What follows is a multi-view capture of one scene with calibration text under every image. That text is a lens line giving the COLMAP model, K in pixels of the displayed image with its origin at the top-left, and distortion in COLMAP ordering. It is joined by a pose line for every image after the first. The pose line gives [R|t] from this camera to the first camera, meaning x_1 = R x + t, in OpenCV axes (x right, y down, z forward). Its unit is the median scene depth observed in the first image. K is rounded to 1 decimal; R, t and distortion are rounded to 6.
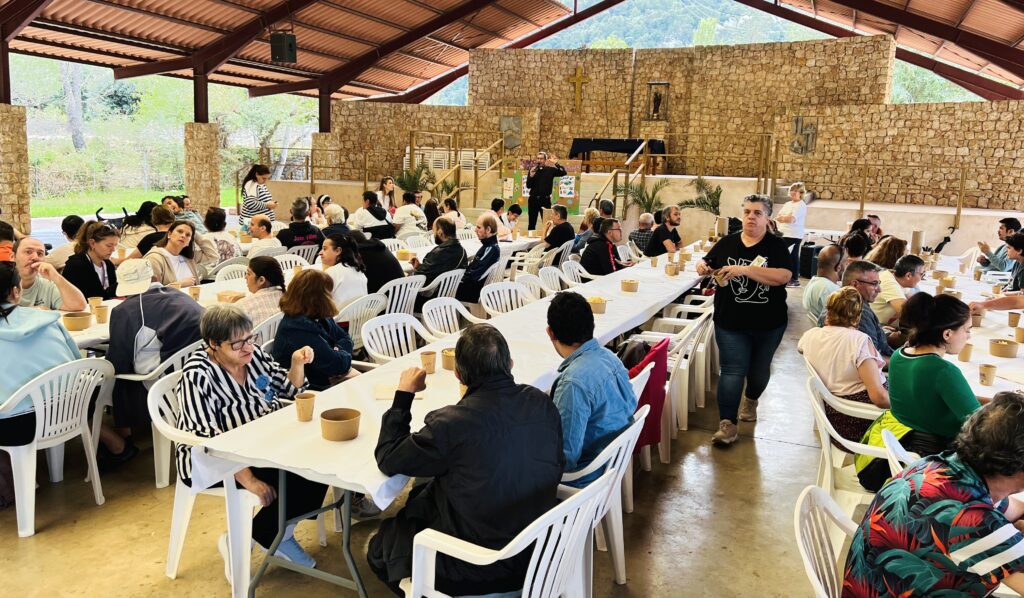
lens RADIAL K [[751.7, 0, 512.0], [0, 751.7, 299.0], [0, 0, 1]] dist [0.002580, 0.002304]
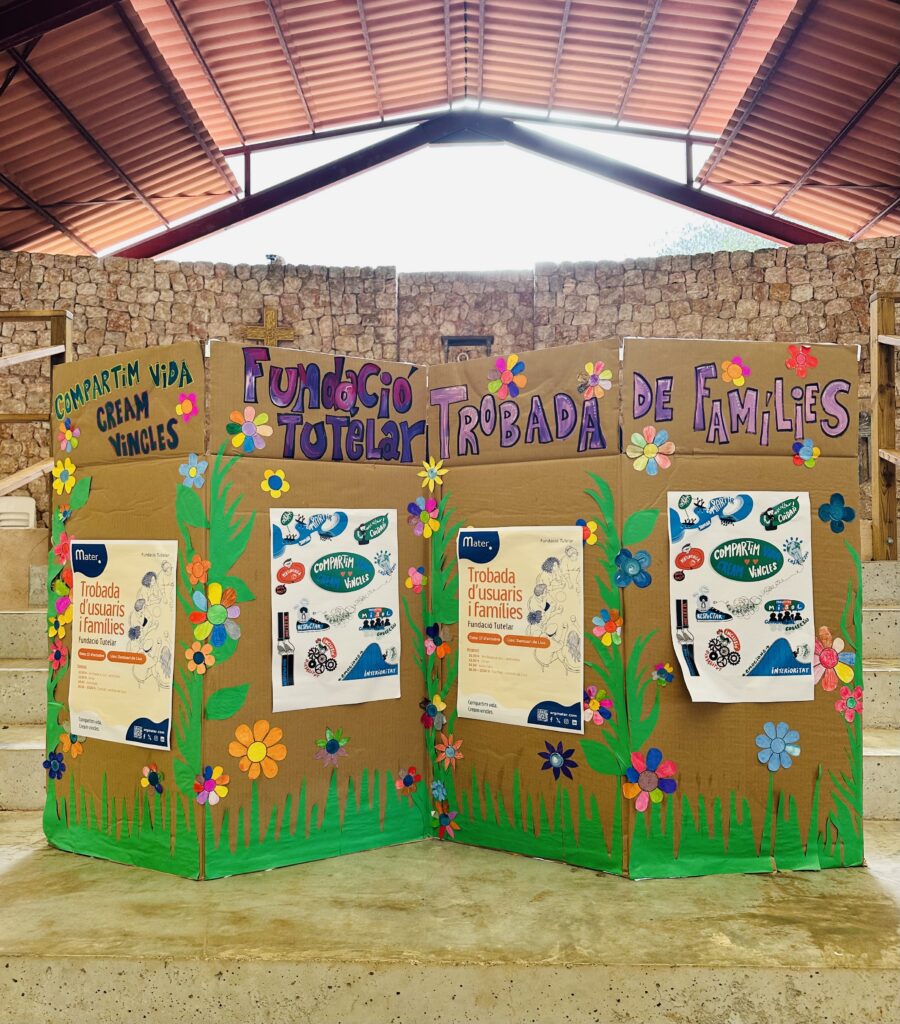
lens RADIAL K [[995.0, 0, 450.0], [0, 995.0, 512.0], [0, 0, 1]] dist [0.017425, -0.003455]
pose [[0.940860, -0.024642, 0.337899, -0.004812], [0.099663, 0.973353, -0.206522, -0.079368], [-0.323806, 0.227985, 0.918244, 0.515054]]
